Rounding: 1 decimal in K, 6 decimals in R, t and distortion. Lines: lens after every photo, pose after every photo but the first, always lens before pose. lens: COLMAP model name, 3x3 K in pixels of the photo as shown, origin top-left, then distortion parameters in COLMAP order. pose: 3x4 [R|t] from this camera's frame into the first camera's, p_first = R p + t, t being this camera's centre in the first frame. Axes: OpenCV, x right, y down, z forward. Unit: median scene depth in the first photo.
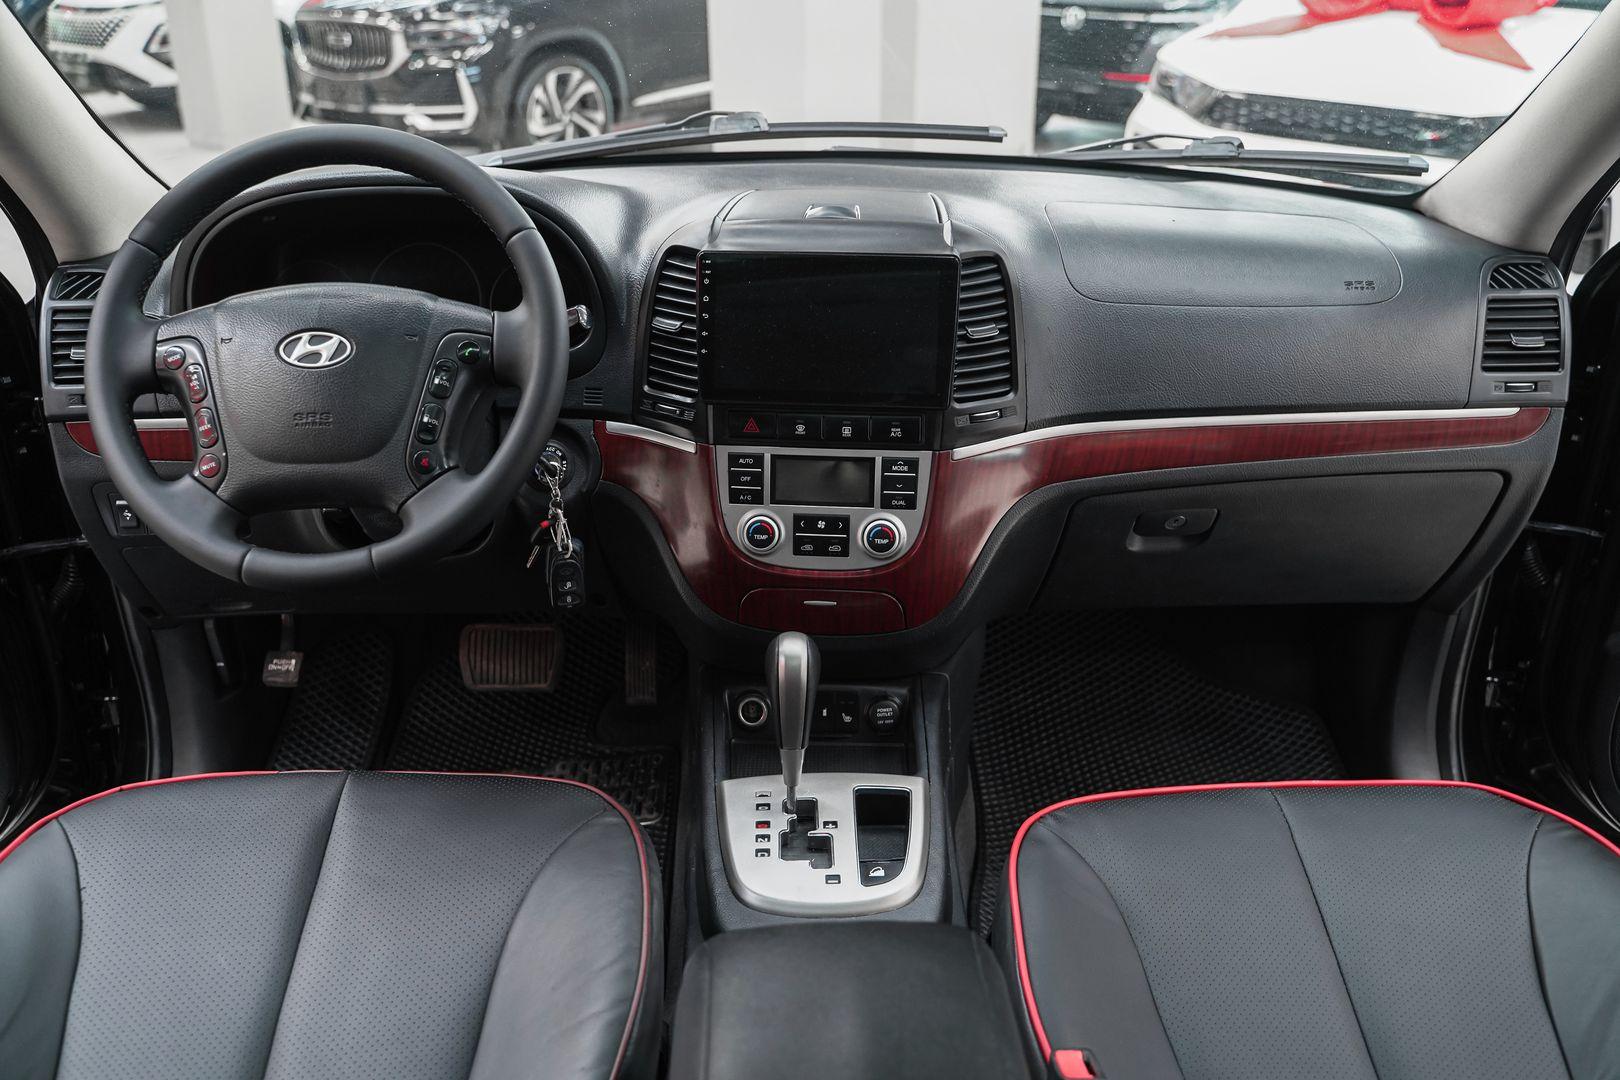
lens RADIAL K [[1305.5, 0, 810.0], [0, 1305.5, 540.0], [0, 0, 1]] dist [-0.117231, 0.086040]
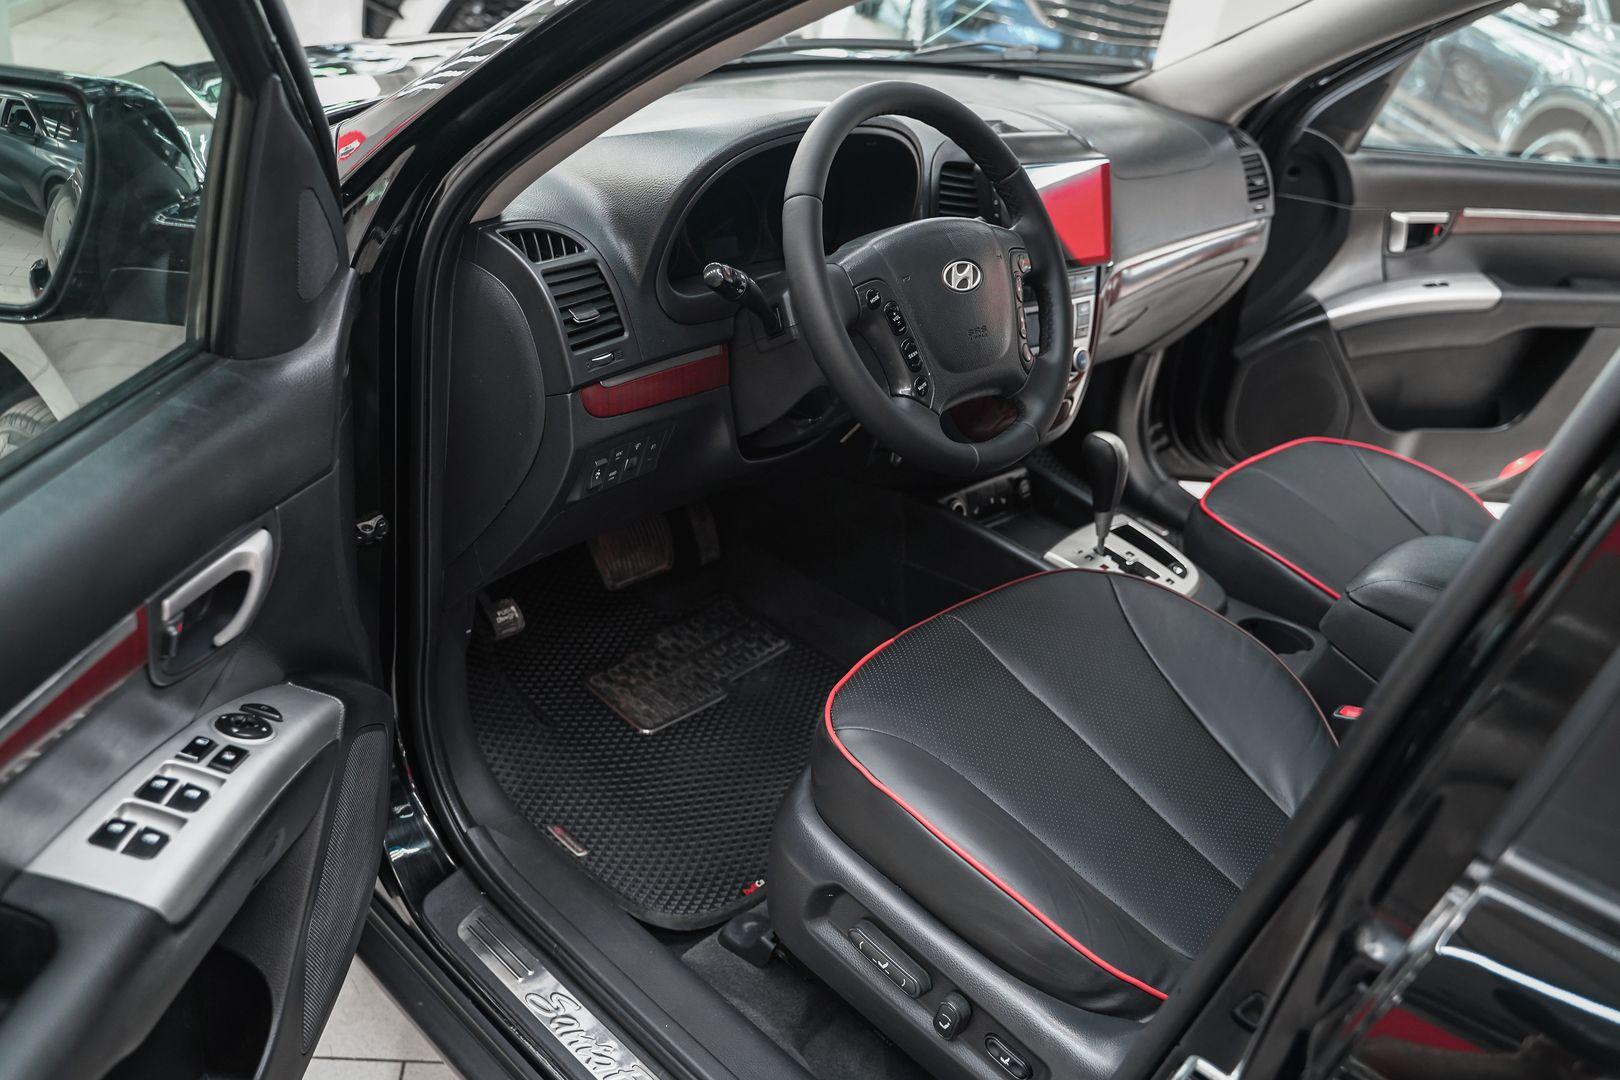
lens RADIAL K [[1305.5, 0, 810.0], [0, 1305.5, 540.0], [0, 0, 1]] dist [-0.117231, 0.086040]
pose [[0.702243, -0.268220, 0.659479, -1.137994], [0.172875, 0.962835, 0.207515, -0.156592], [-0.690629, -0.031718, 0.722513, 0.170429]]
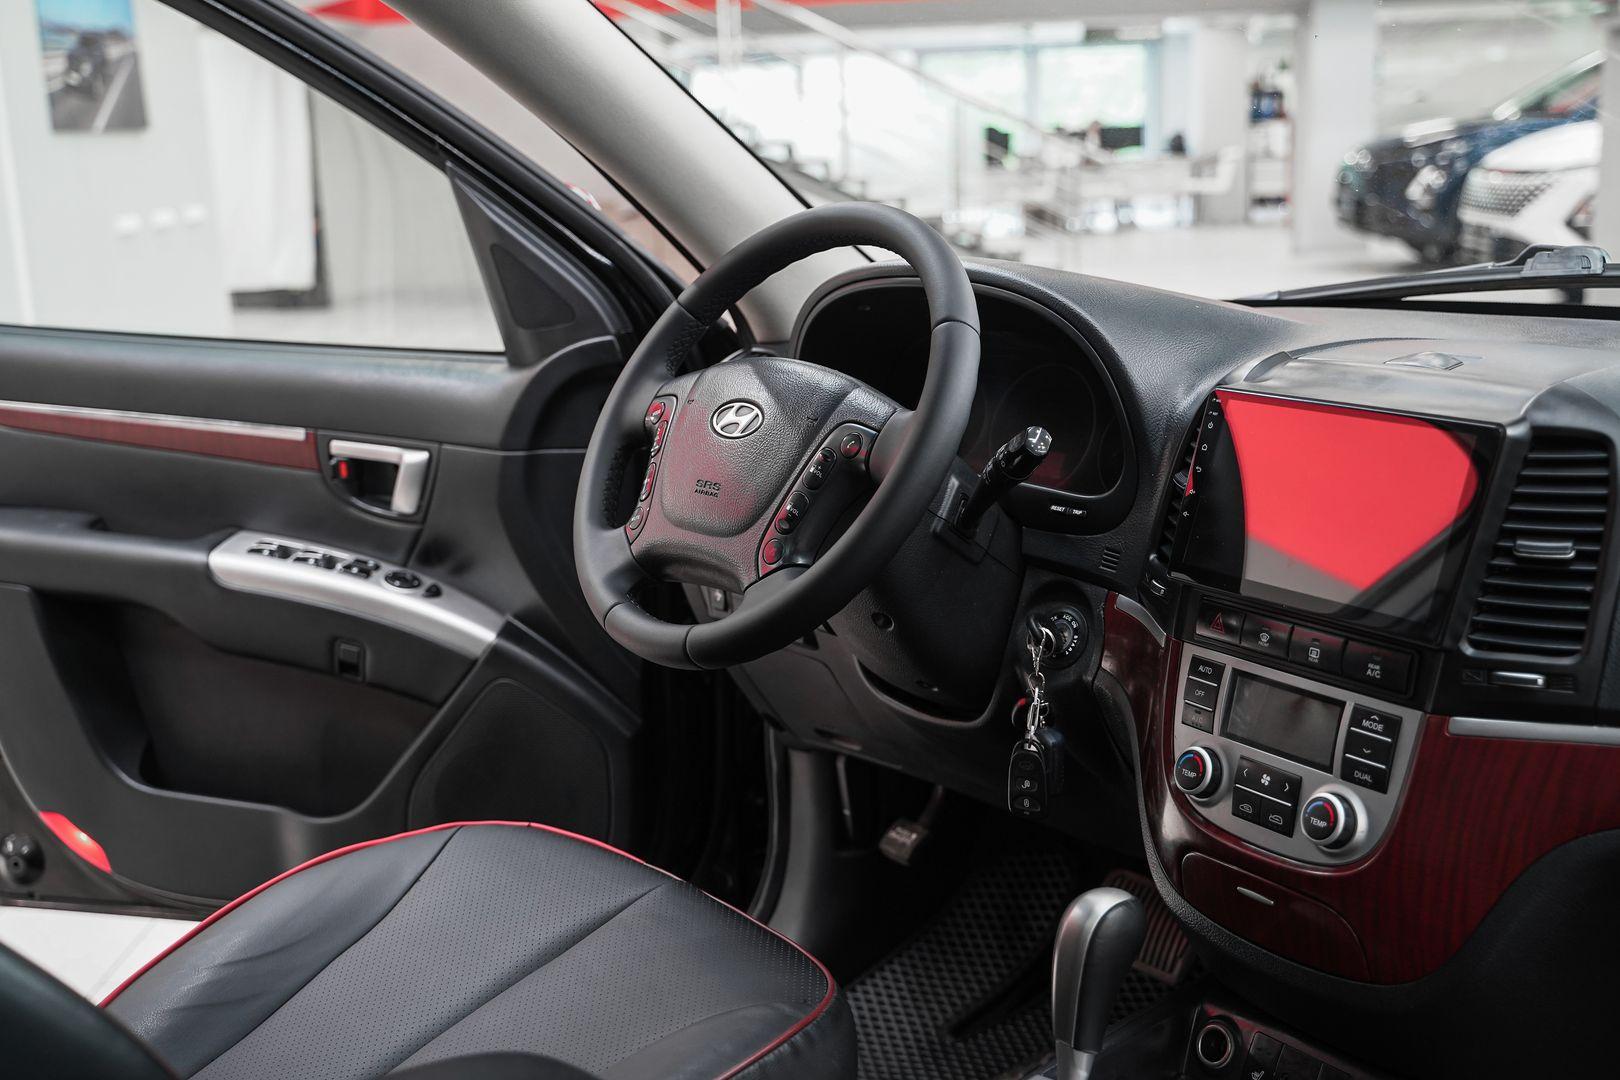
lens RADIAL K [[1820.8, 0, 803.6], [0, 1820.8, 524.1], [0, 0, 1]] dist [-0.004662, 0.014115]
pose [[0.610040, 0.147145, -0.778589, 0.596659], [-0.310208, 0.948526, -0.063793, -0.002808], [0.729125, 0.280441, 0.624284, 0.173935]]
